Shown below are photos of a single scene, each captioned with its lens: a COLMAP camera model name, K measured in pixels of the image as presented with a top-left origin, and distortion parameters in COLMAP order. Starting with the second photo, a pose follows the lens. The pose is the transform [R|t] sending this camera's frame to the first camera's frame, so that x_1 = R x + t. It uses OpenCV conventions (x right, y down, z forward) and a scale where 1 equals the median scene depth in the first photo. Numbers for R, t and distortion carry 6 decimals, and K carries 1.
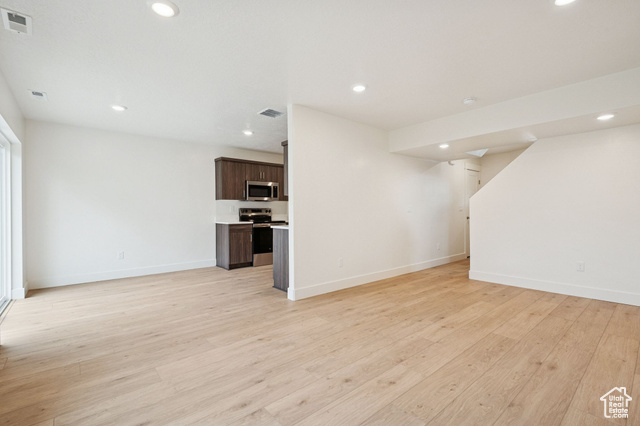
lens RADIAL K [[293.8, 0, 324.1], [0, 293.8, 214.9], [0, 0, 1]] dist [0.003736, -0.003642]
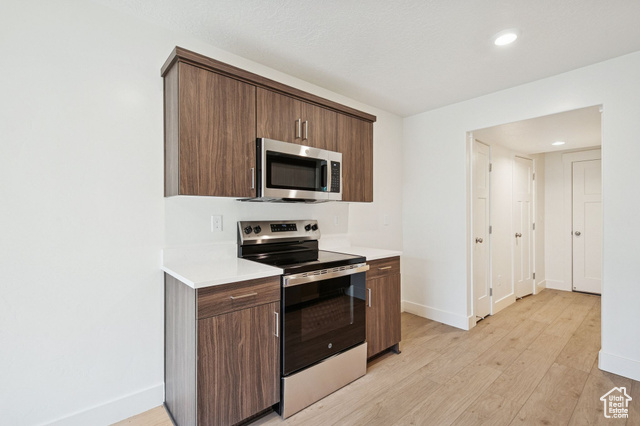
lens RADIAL K [[293.8, 0, 325.2], [0, 293.8, 213.5], [0, 0, 1]] dist [0.003736, -0.003642]
pose [[0.999999, -0.001493, 0.000817, -0.295062], [0.001508, 0.999822, -0.018828, -0.041568], [-0.000789, 0.018829, 0.999822, 1.038046]]
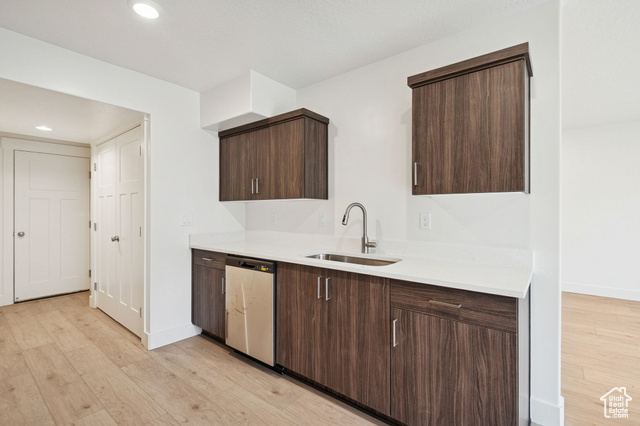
lens RADIAL K [[293.8, 0, 324.6], [0, 293.8, 210.9], [0, 0, 1]] dist [0.003736, -0.003642]
pose [[-0.186378, -0.000050, 0.982478, -0.470272], [0.014370, 0.999893, 0.002777, -0.049625], [-0.982373, 0.014636, -0.186358, 1.369299]]
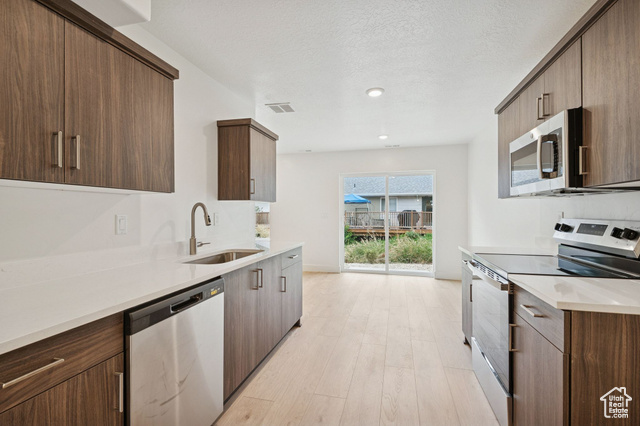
lens RADIAL K [[293.8, 0, 320.6], [0, 293.8, 212.5], [0, 0, 1]] dist [0.003736, -0.003642]
pose [[-0.823064, 0.000723, -0.567949, 0.224394], [-0.009847, 0.999831, 0.015542, -0.054315], [0.567864, 0.018385, -0.822917, 1.798655]]
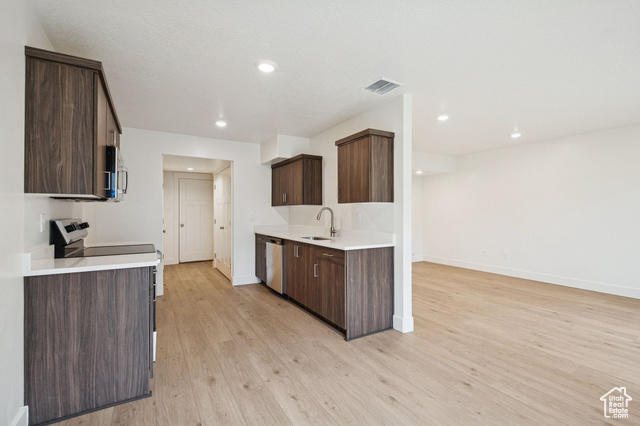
lens RADIAL K [[293.8, 0, 325.4], [0, 293.8, 212.7], [0, 0, 1]] dist [0.003736, -0.003642]
pose [[0.171439, -0.000784, 0.985194, -0.912406], [0.014123, 0.999899, -0.001662, -0.043269], [-0.985093, 0.014199, 0.171433, 1.029408]]
